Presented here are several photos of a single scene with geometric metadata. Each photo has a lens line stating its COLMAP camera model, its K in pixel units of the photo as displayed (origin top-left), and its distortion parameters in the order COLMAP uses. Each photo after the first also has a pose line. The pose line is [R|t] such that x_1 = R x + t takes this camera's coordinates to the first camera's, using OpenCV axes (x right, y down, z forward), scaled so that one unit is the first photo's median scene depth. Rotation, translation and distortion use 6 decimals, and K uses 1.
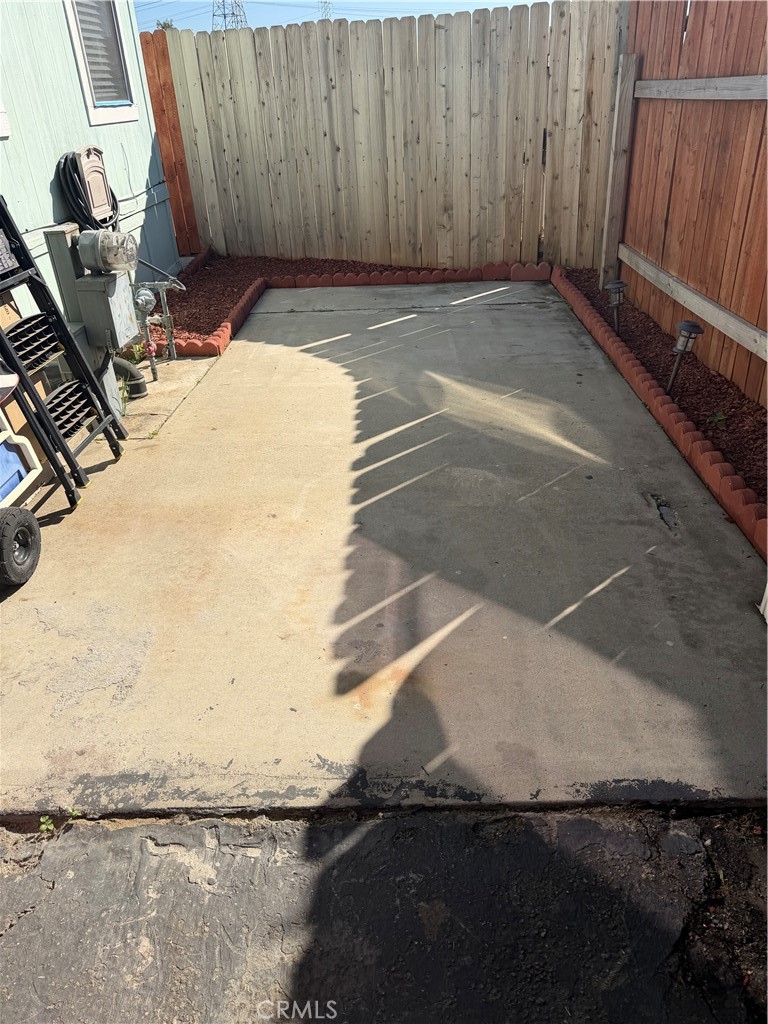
lens RADIAL K [[720.9, 0, 382.0], [0, 720.9, 520.6], [0, 0, 1]] dist [0.040426, -0.073823]
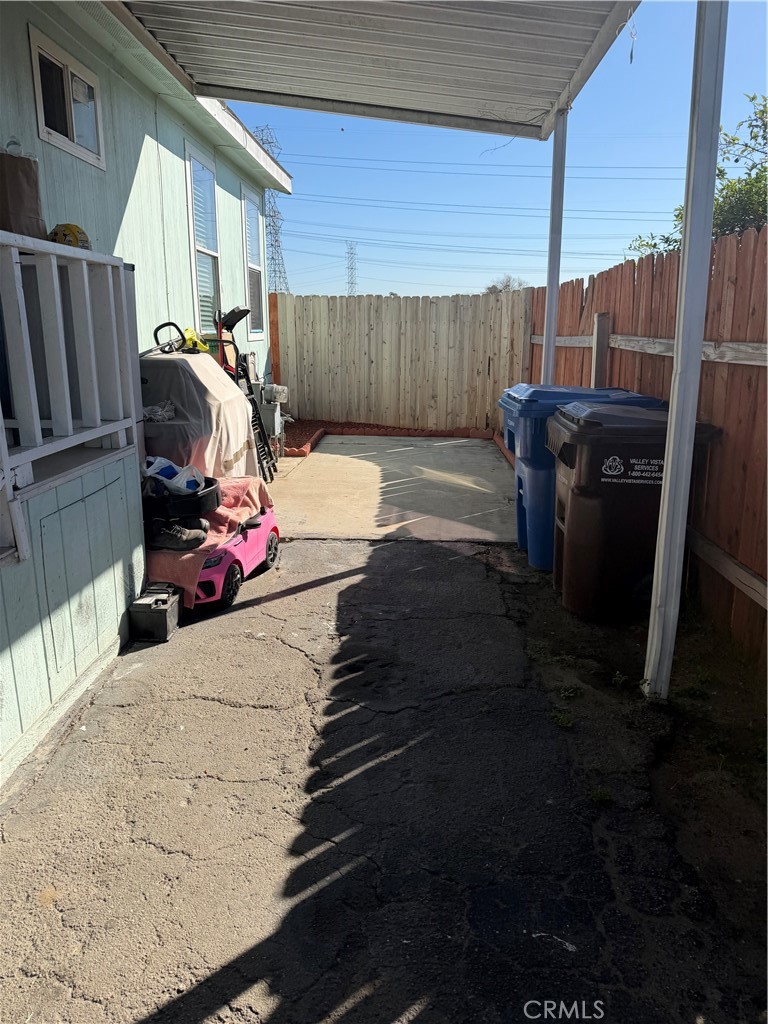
lens RADIAL K [[712.8, 0, 382.9], [0, 712.8, 523.6], [0, 0, 1]] dist [0.115105, -0.186476]
pose [[0.998522, 0.054275, -0.002743, -0.010368], [-0.053104, 0.963767, -0.261407, 0.318797], [-0.011544, 0.261167, 0.965225, -0.574252]]
